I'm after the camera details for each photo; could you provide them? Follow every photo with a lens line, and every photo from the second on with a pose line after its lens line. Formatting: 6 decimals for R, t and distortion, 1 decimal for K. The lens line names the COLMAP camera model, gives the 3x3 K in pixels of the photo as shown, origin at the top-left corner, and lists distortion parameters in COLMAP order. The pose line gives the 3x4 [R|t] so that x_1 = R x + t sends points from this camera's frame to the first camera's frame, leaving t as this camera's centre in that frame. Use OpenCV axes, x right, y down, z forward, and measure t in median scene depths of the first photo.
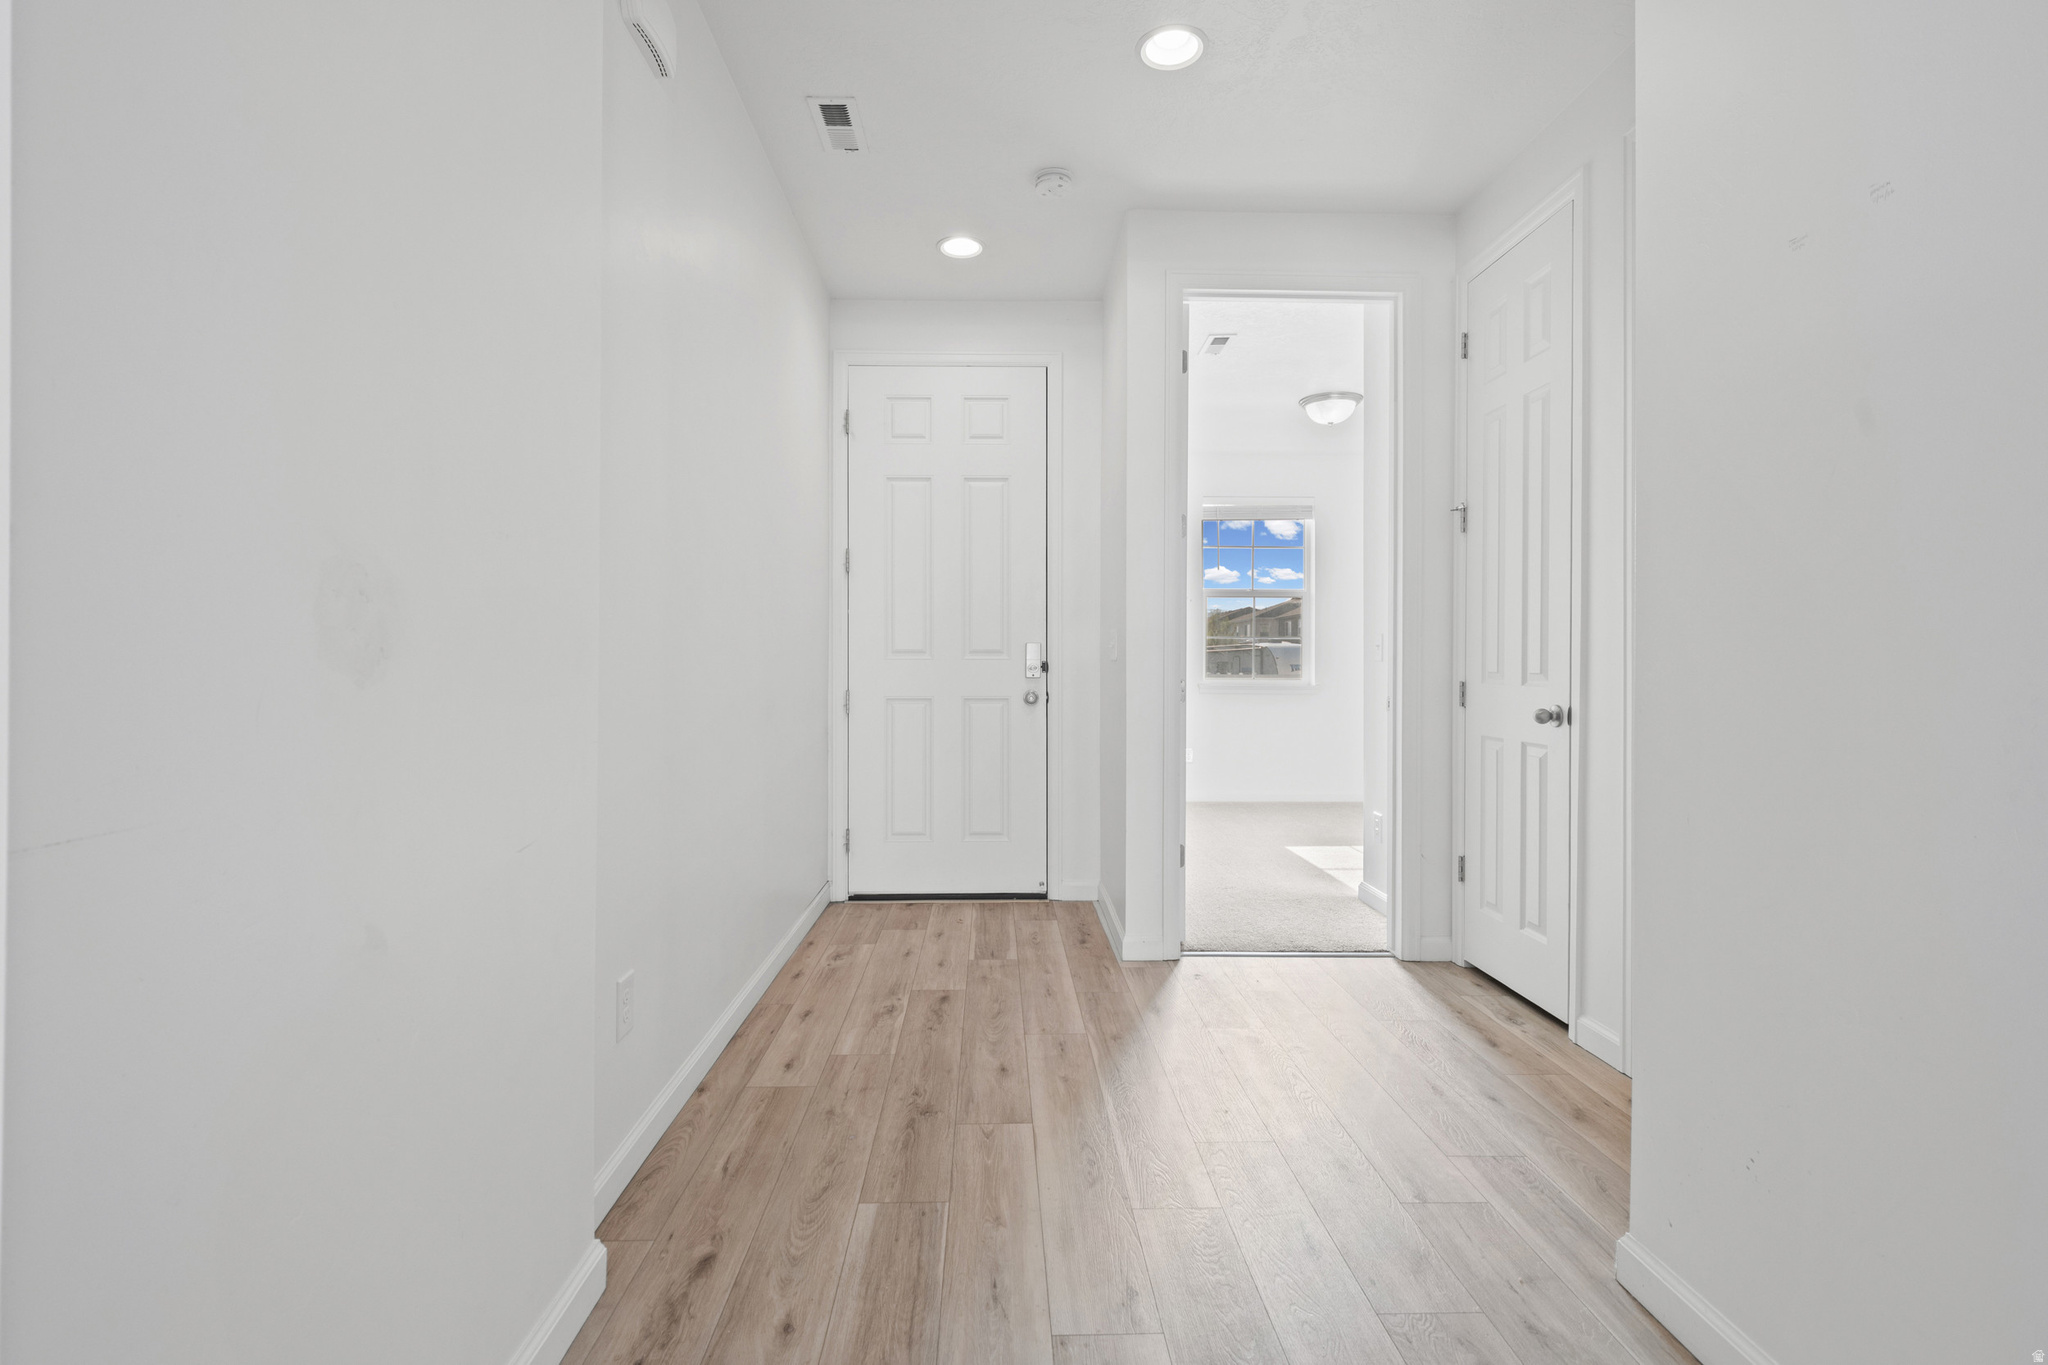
lens RADIAL K [[936.7, 0, 1034.7], [0, 936.7, 672.8], [0, 0, 1]] dist [0.002044, -0.002544]
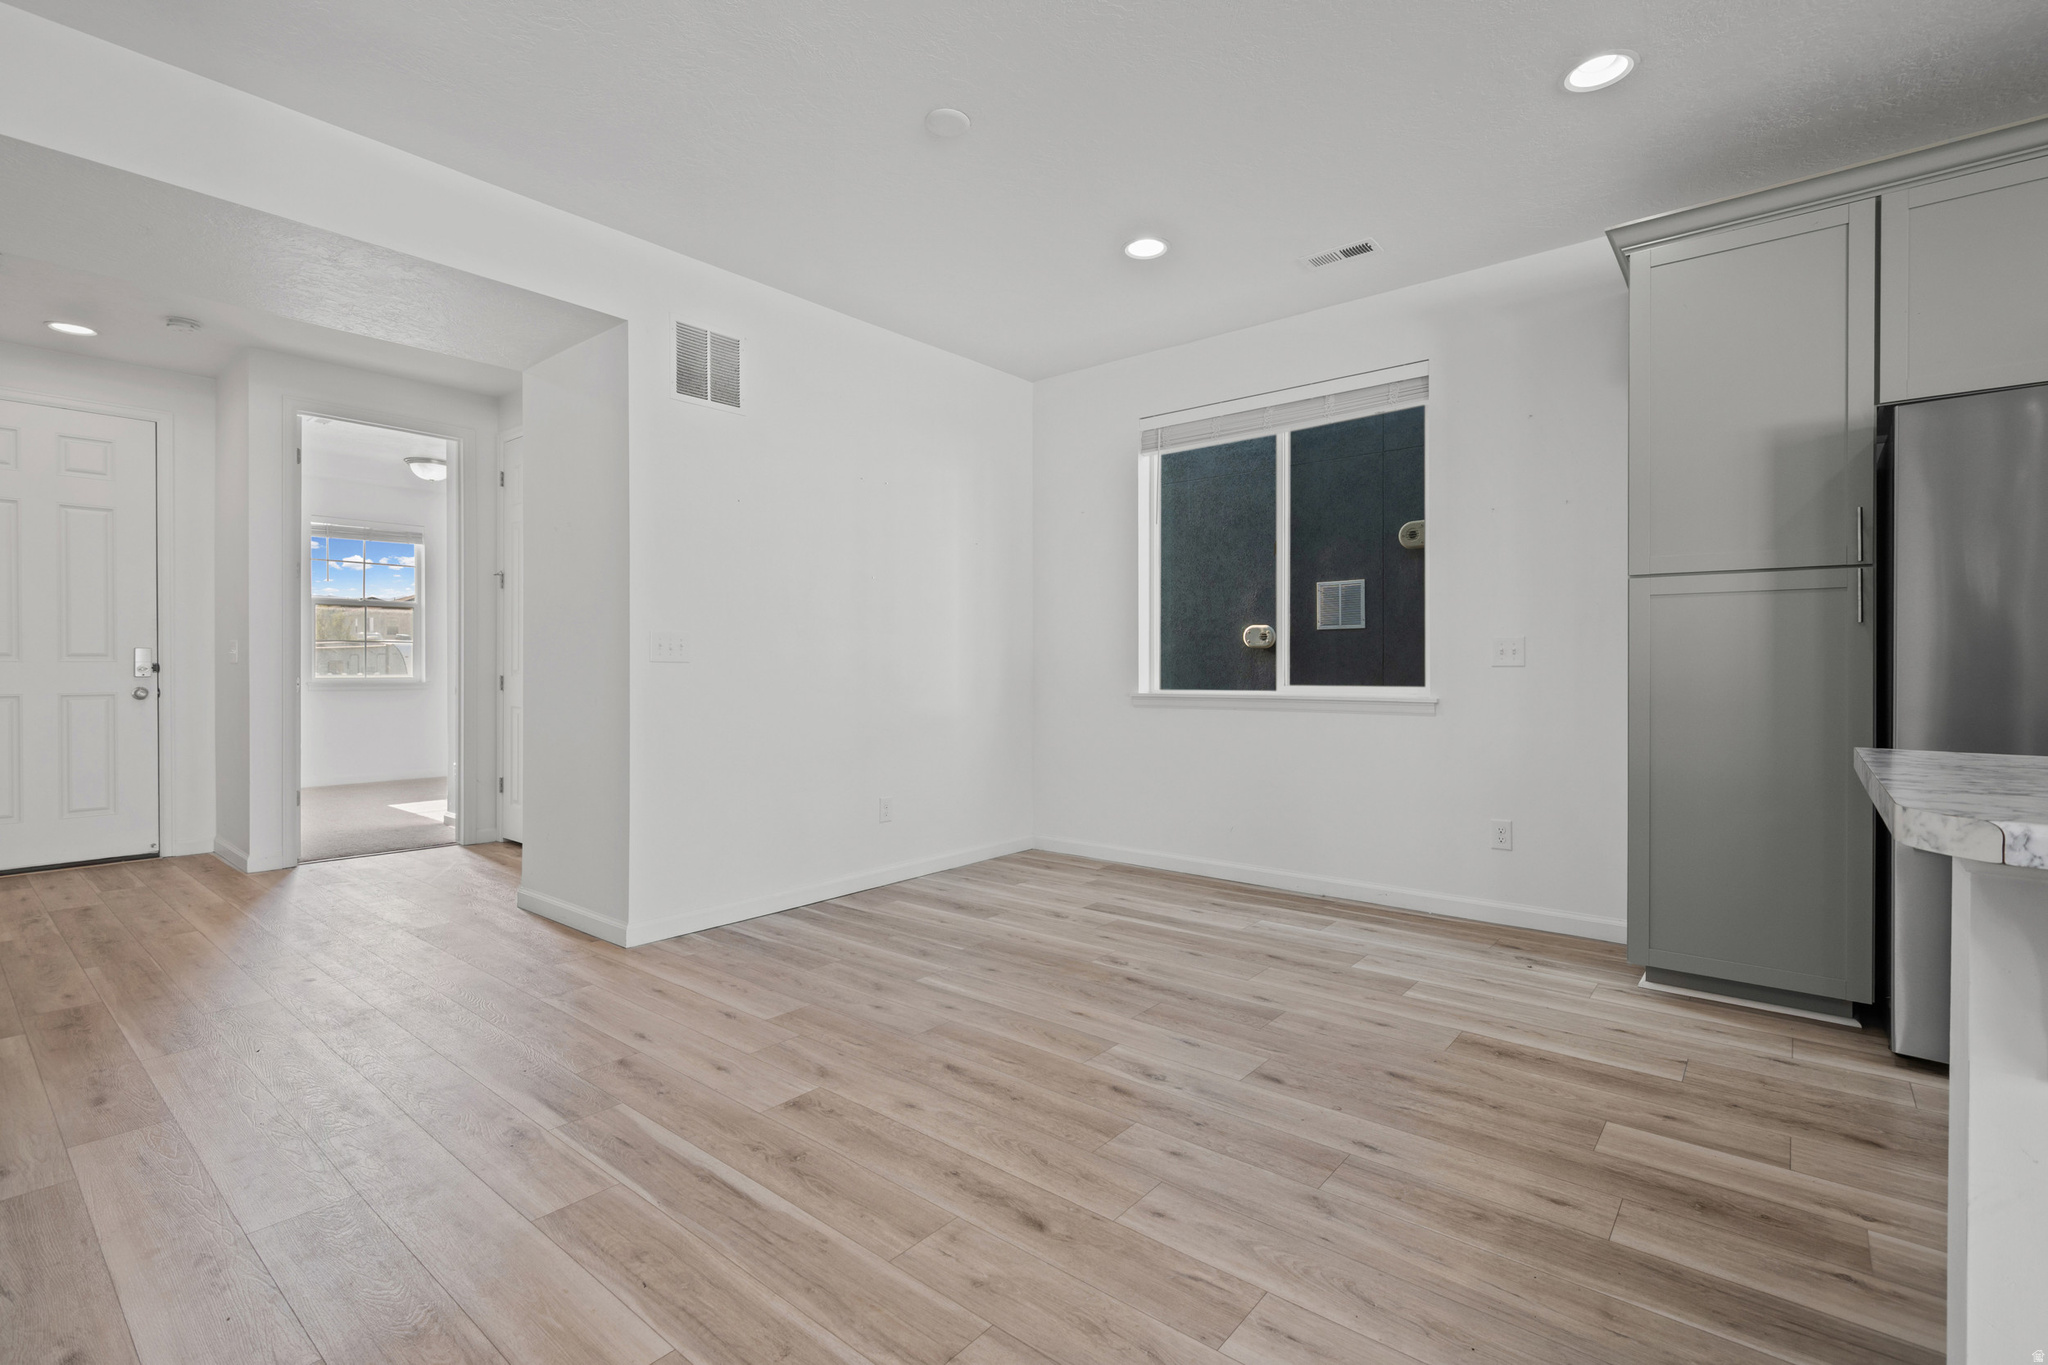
lens RADIAL K [[936.7, 0, 1014.8], [0, 936.7, 668.9], [0, 0, 1]] dist [0.002044, -0.002544]
pose [[0.678258, -0.003695, 0.734815, -0.159824], [0.006275, 0.999980, -0.000763, 0.003668], [-0.734797, 0.005128, 0.678267, -0.823726]]
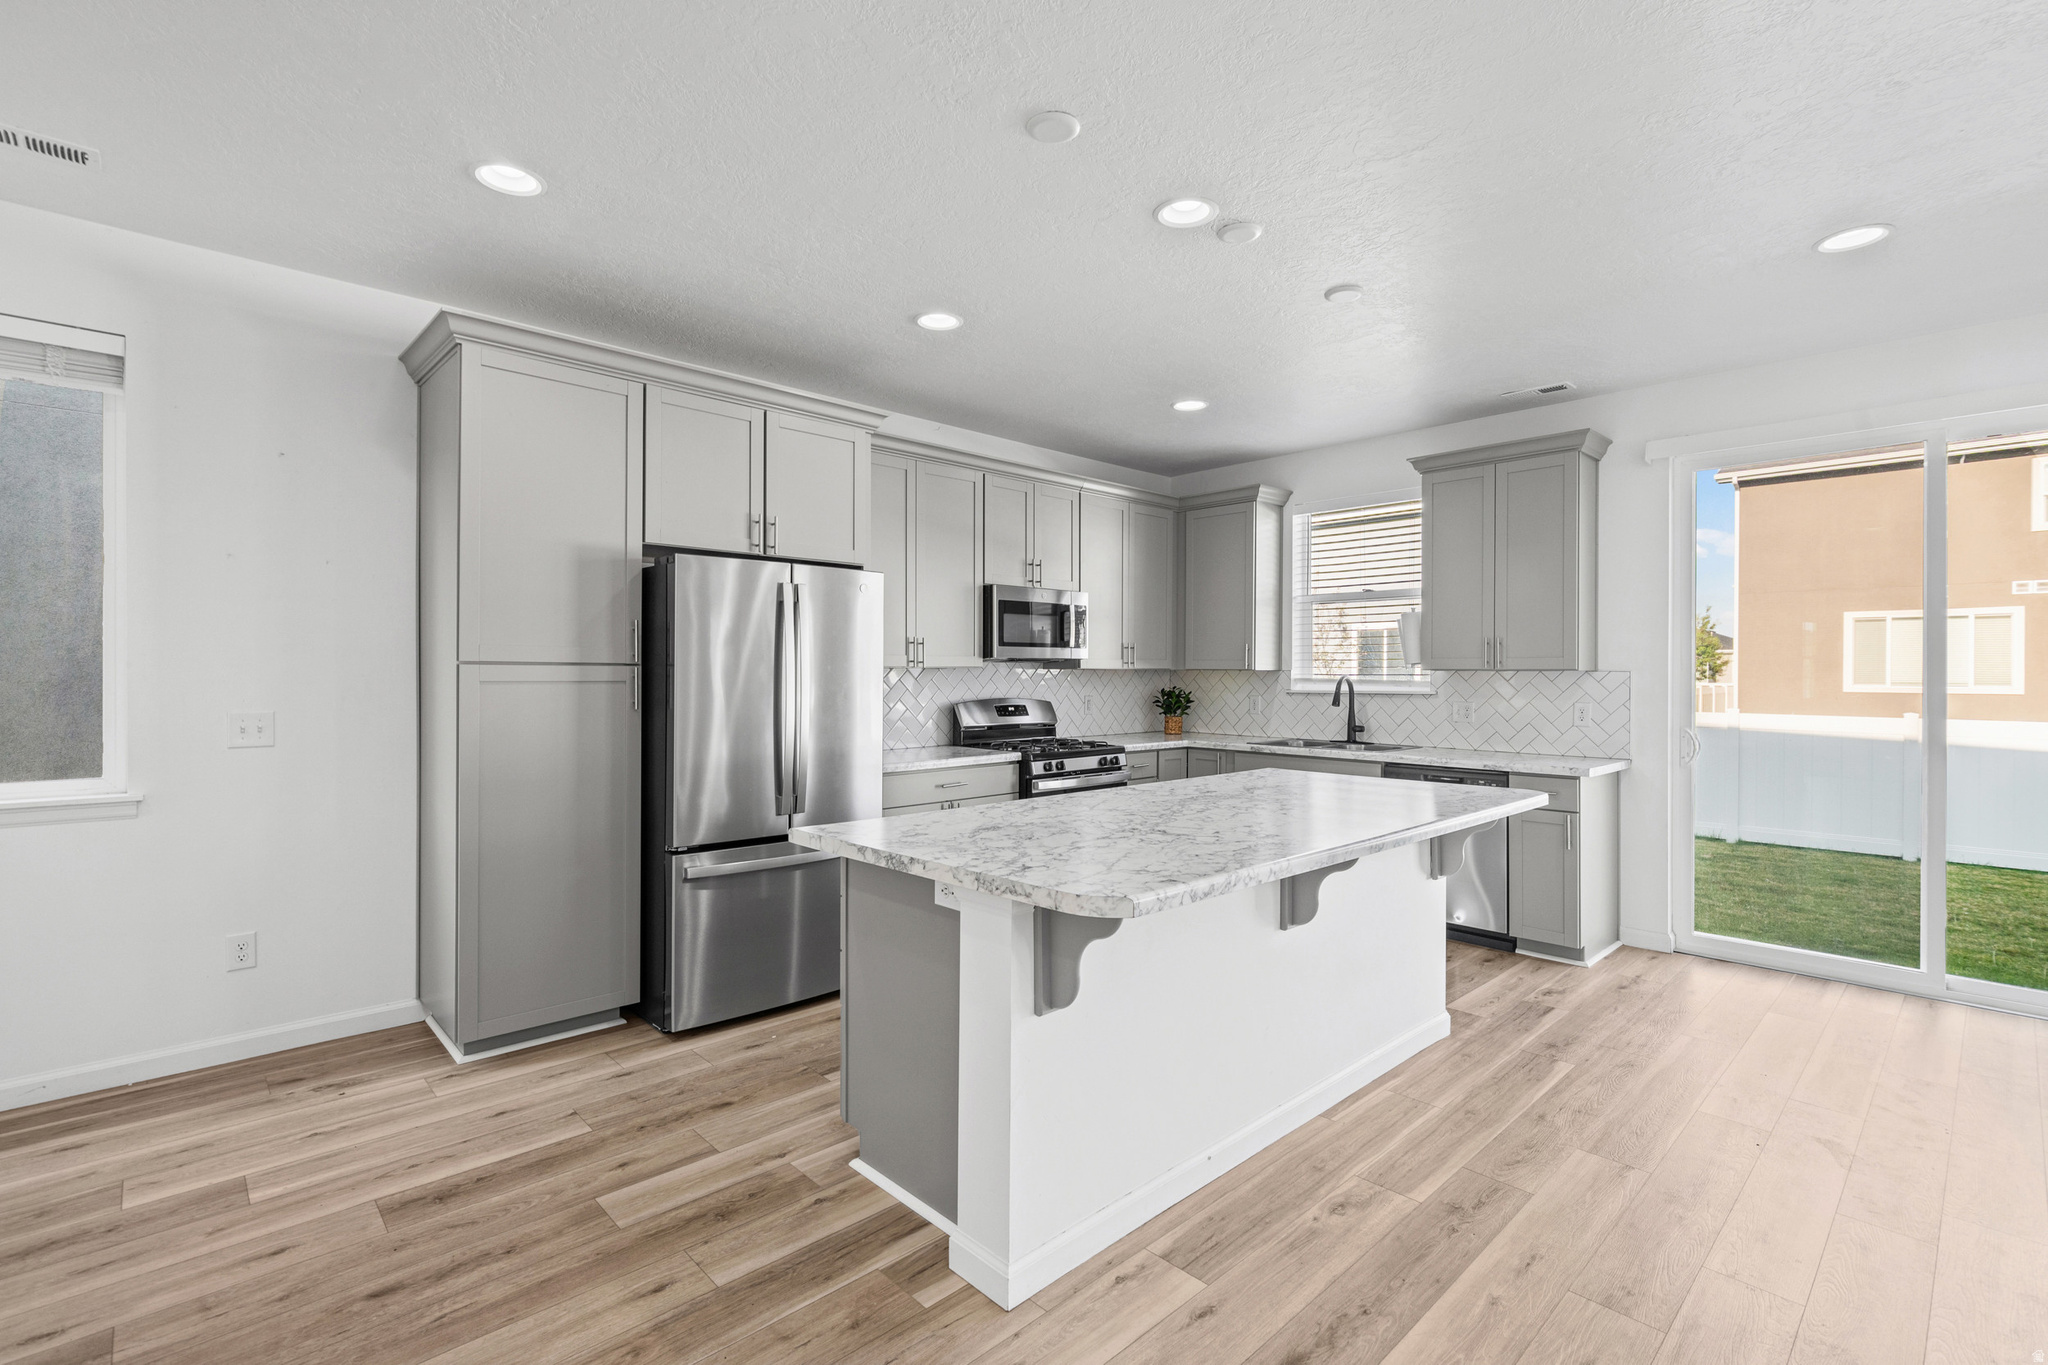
lens RADIAL K [[936.7, 0, 1010.0], [0, 936.7, 671.1], [0, 0, 1]] dist [0.002044, -0.002544]
pose [[-0.652421, -0.006005, 0.757833, -0.135236], [-0.002224, 0.999979, 0.006010, -0.076861], [-0.757854, 0.002235, -0.652421, -0.471891]]
